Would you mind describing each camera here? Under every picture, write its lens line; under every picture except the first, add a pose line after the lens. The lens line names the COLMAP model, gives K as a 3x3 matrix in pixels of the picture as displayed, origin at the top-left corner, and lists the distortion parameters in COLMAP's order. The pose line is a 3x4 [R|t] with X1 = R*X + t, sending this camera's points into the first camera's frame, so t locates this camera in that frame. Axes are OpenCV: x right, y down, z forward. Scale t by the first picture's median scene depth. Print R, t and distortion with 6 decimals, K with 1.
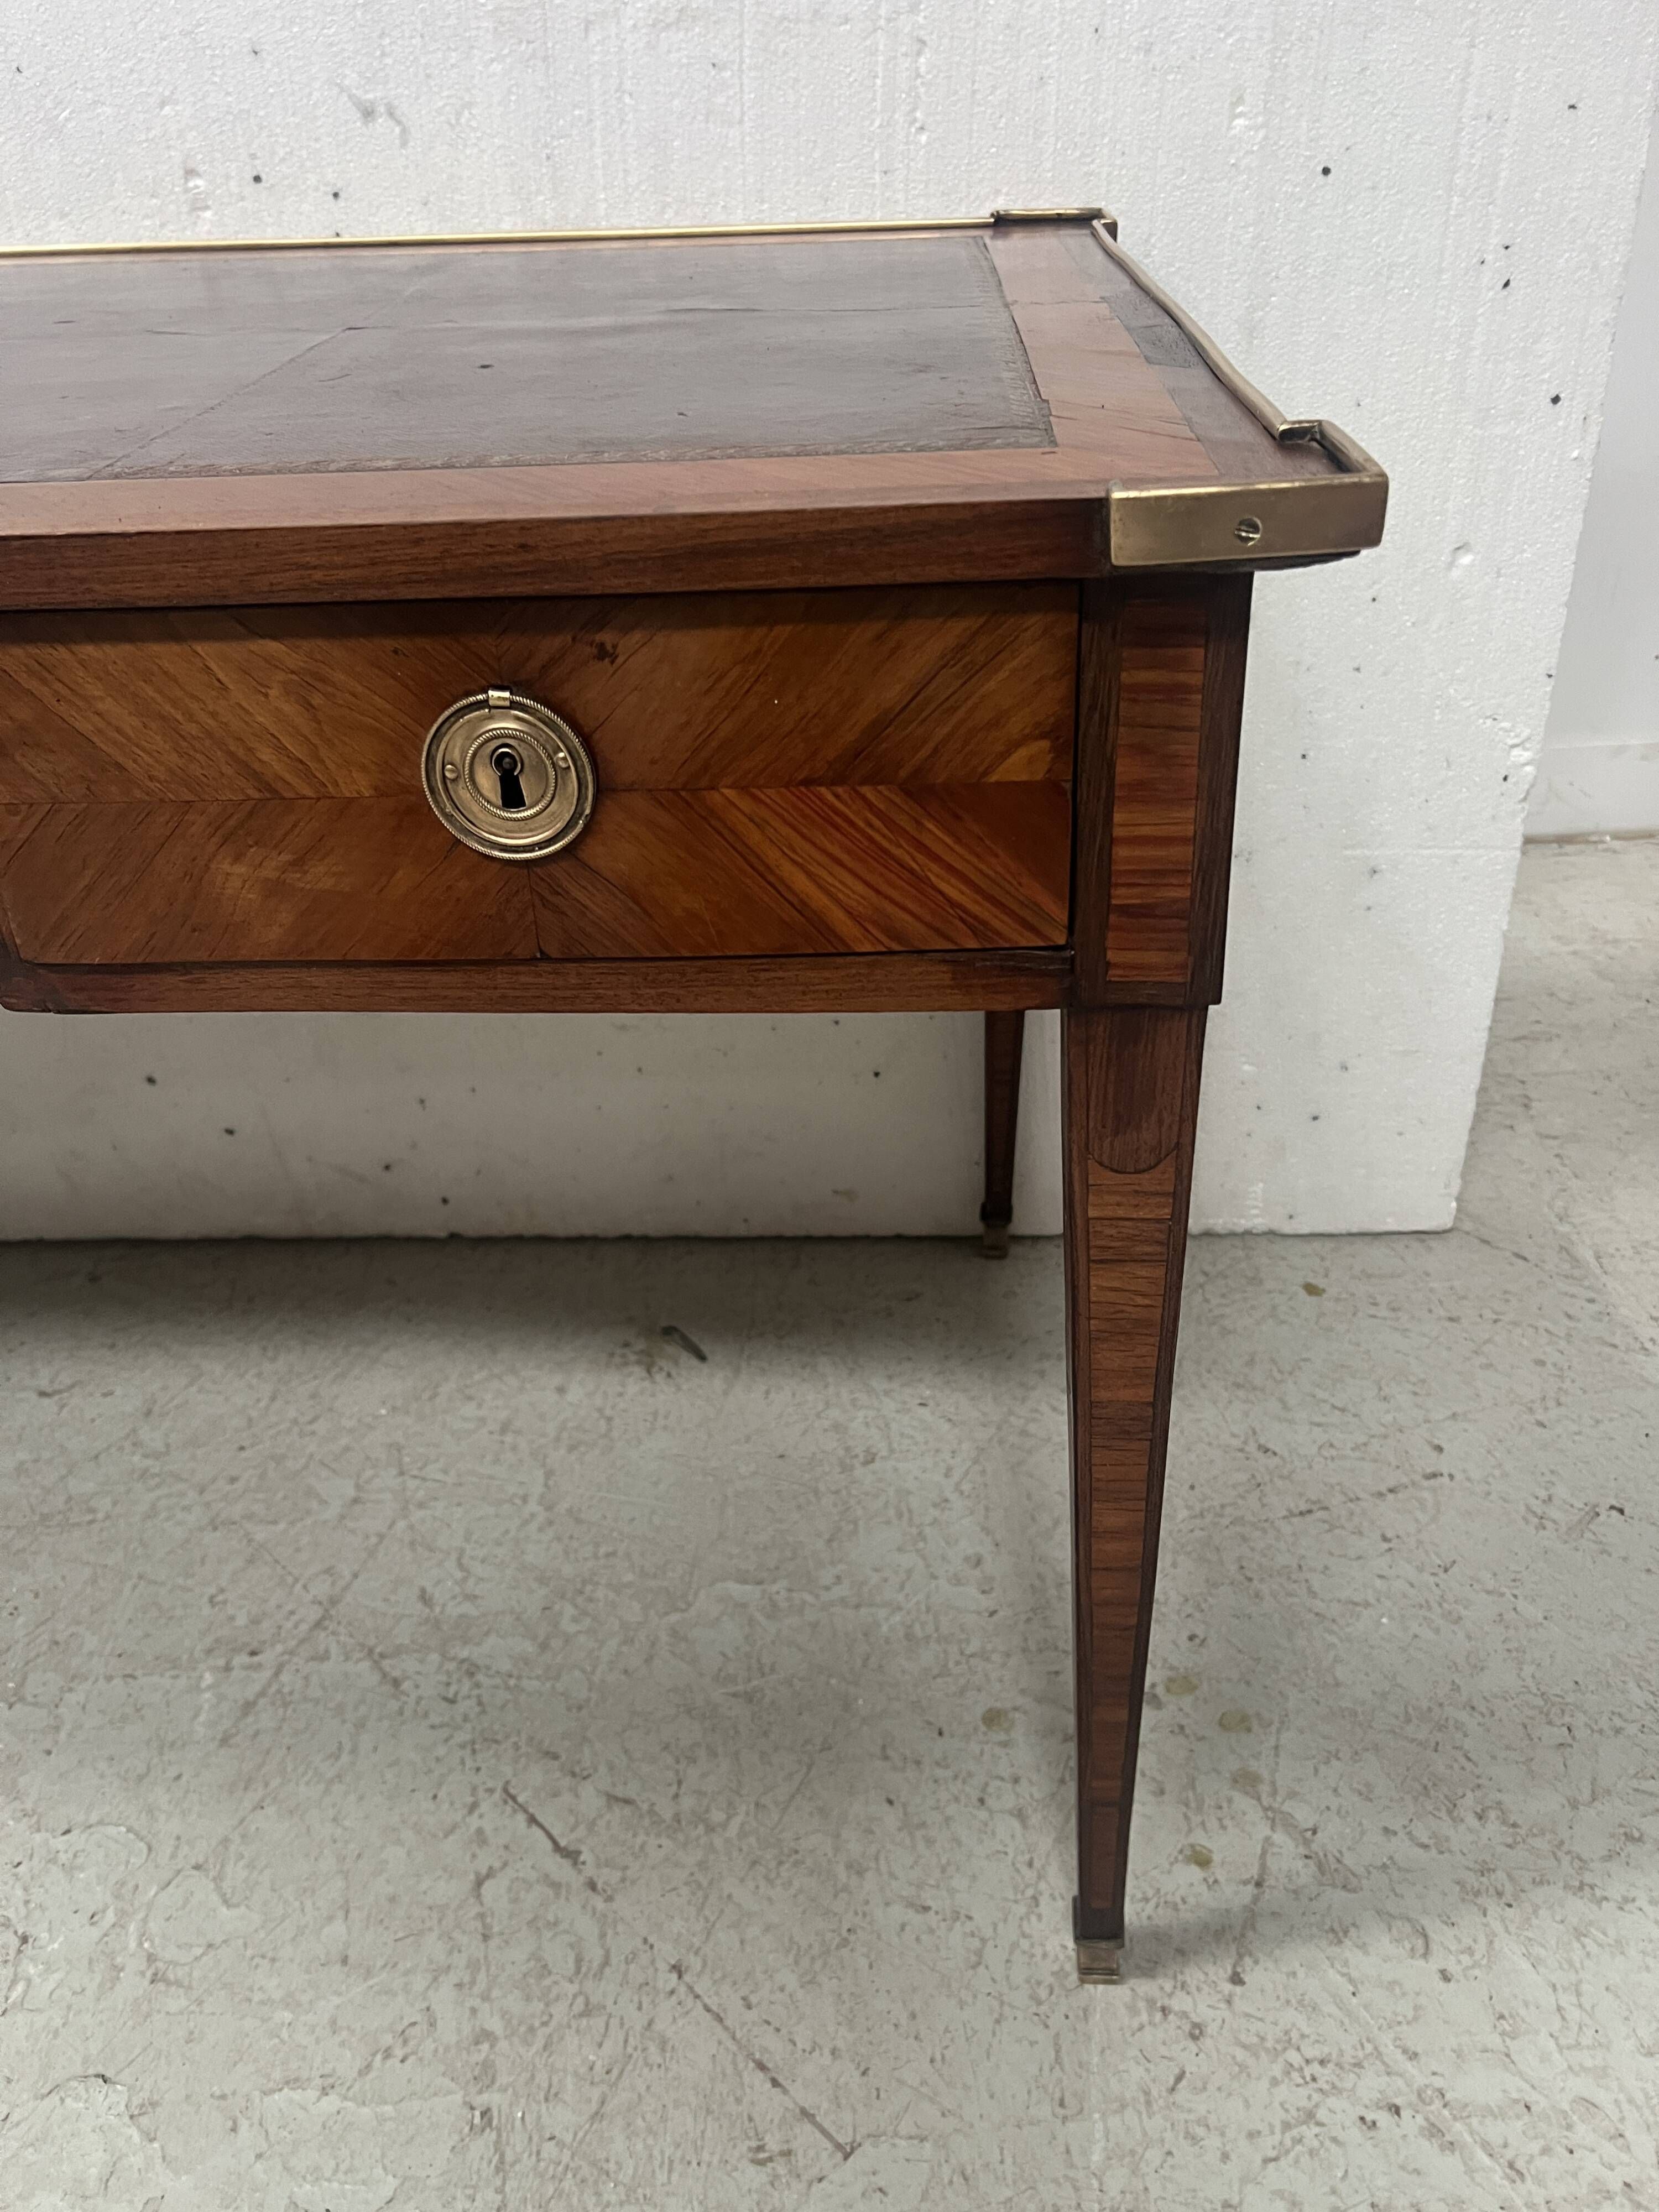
lens RADIAL K [[1685.4, 0, 836.2], [0, 1685.4, 1123.6], [0, 0, 1]] dist [0.047176, -0.055550]
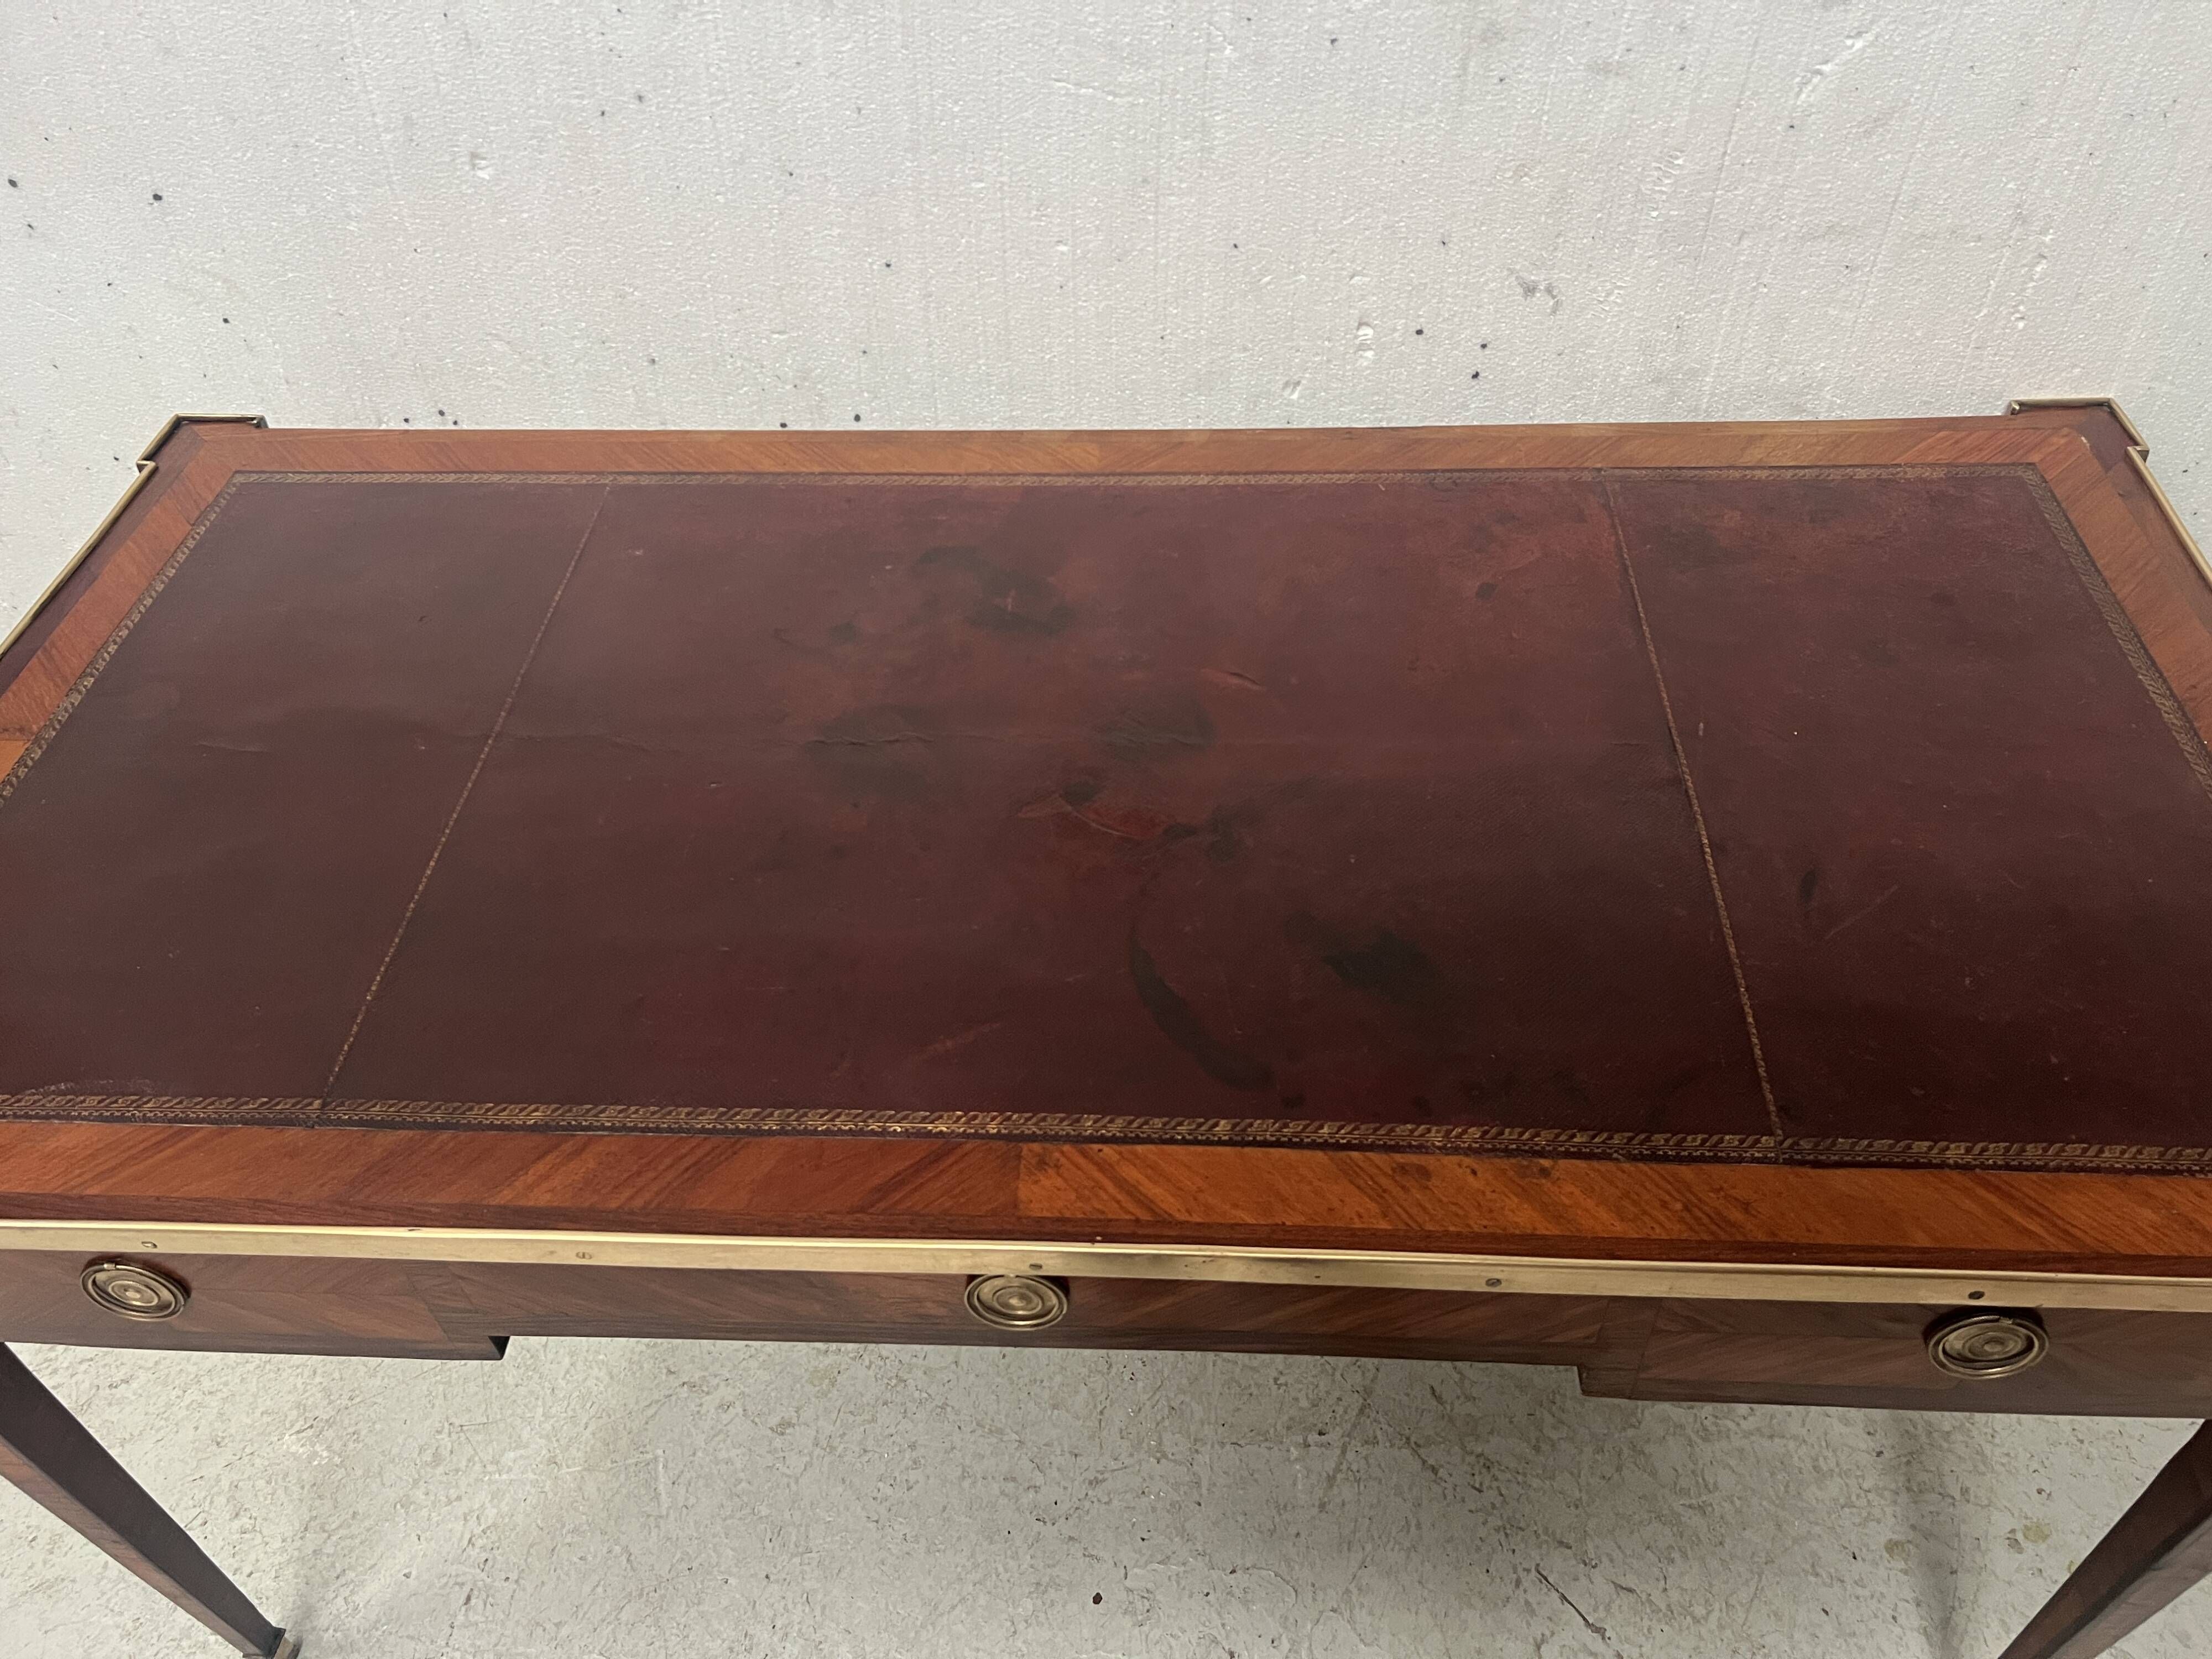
lens RADIAL K [[1685.4, 0, 1100.6], [0, 1685.4, 848.9], [0, 0, 1]] dist [0.047176, -0.055550]
pose [[0.994719, 0.056861, -0.085444, -0.451221], [-0.035530, 0.971807, 0.233084, -0.485180], [0.096289, -0.228817, 0.968696, -0.253115]]
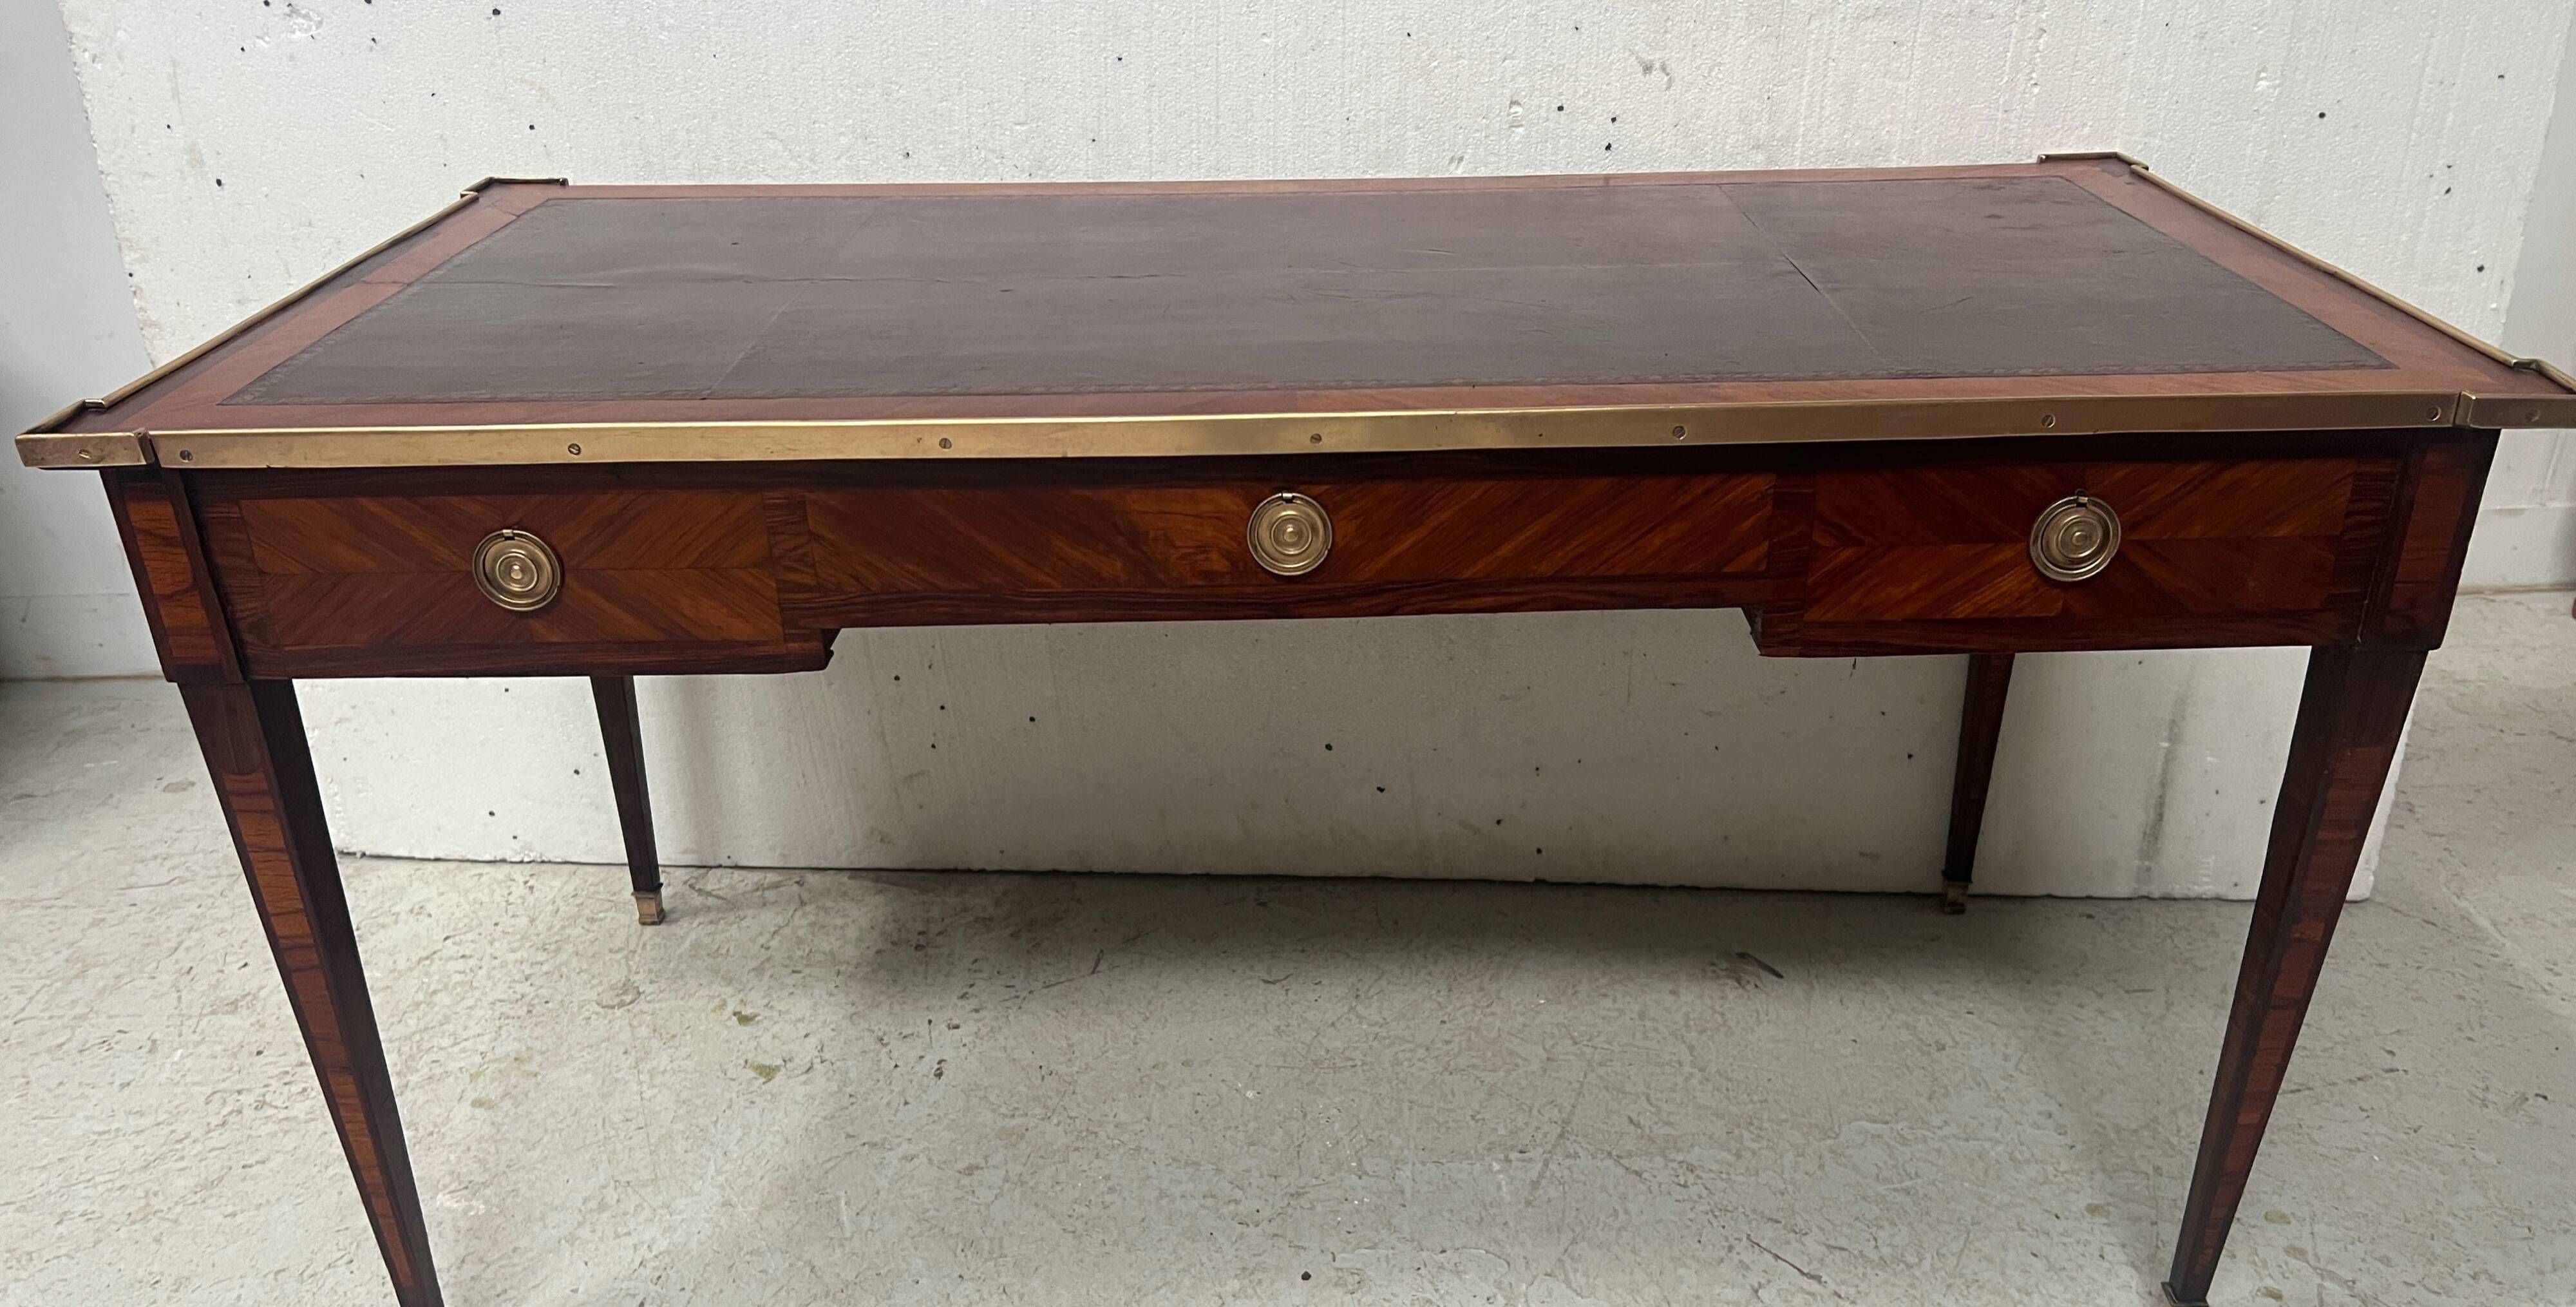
lens RADIAL K [[1963.2, 0, 1293.7], [0, 1963.2, 740.4], [0, 0, 1]] dist [0.043417, -0.047533]
pose [[0.998914, 0.029363, -0.036180, -0.502308], [-0.032349, 0.995862, -0.084924, 0.128824], [0.033537, 0.086002, 0.995730, -0.638364]]
